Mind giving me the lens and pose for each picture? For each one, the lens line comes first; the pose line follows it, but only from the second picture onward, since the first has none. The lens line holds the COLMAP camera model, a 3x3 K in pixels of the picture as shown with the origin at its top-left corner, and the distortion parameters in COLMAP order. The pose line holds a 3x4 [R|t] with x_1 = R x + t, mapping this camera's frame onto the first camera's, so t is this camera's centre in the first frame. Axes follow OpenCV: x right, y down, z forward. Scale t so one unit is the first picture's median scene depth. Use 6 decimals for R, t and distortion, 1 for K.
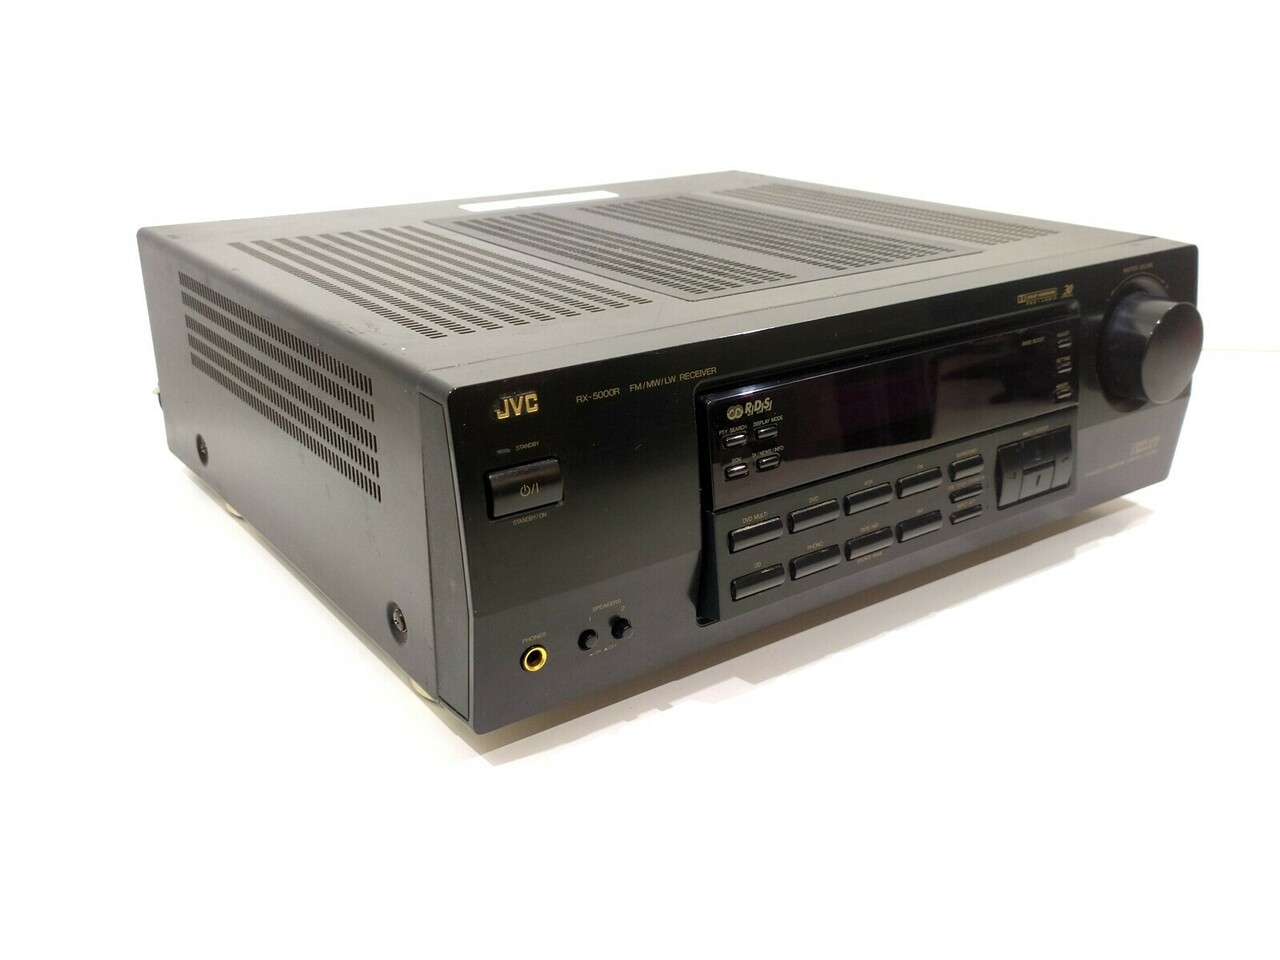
lens RADIAL K [[1217.0, 0, 640.0], [0, 1217.0, 480.0], [0, 0, 1]] dist [0.011684, 0.100549]
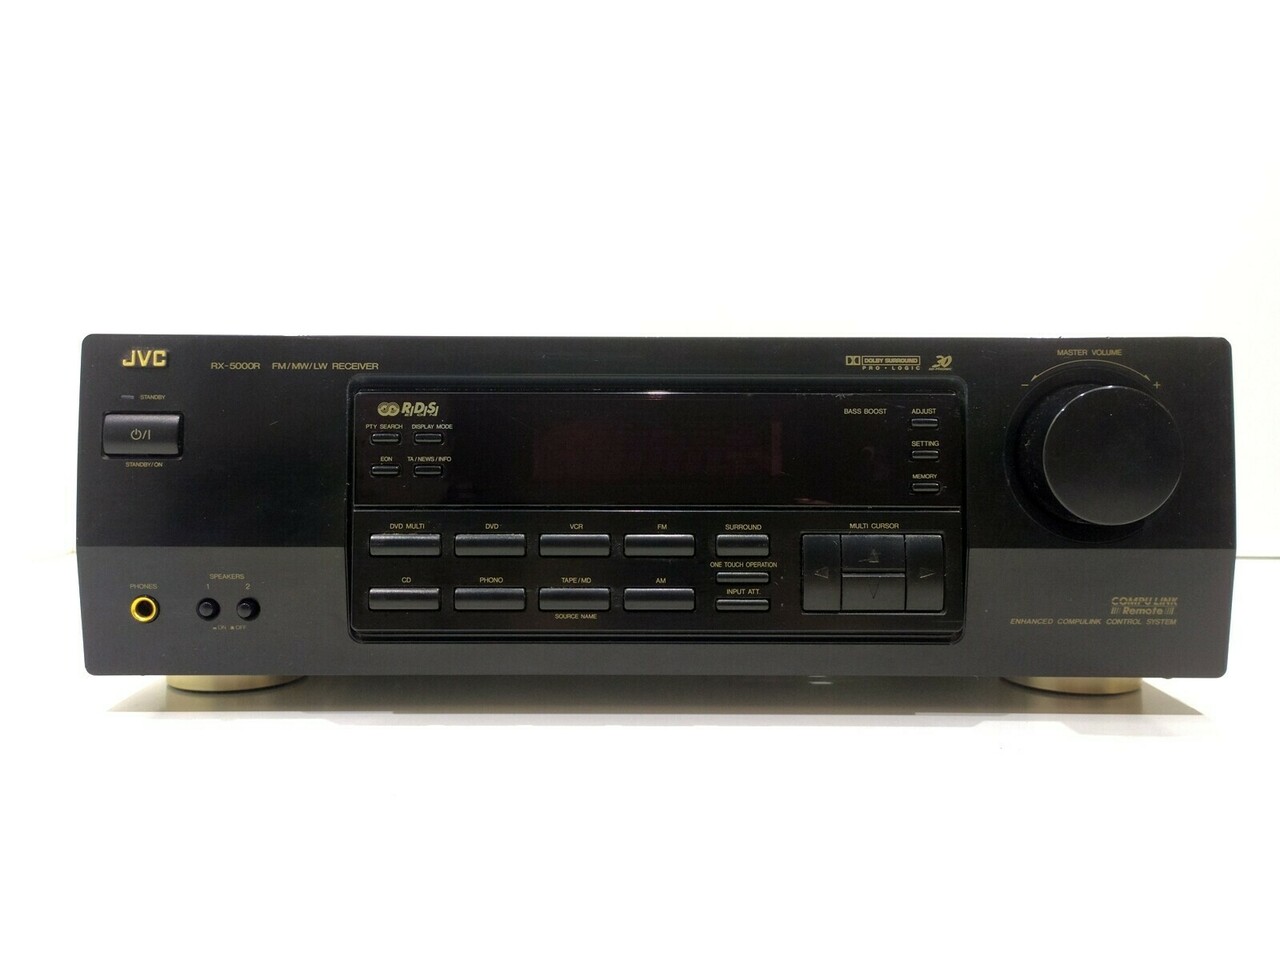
lens RADIAL K [[1217.0, 0, 640.0], [0, 1217.0, 480.0], [0, 0, 1]] dist [0.011684, 0.100549]
pose [[0.810169, 0.039570, -0.584859, 0.811624], [-0.216598, 0.947320, -0.235946, 0.184883], [0.544712, 0.317835, 0.776060, 0.359879]]
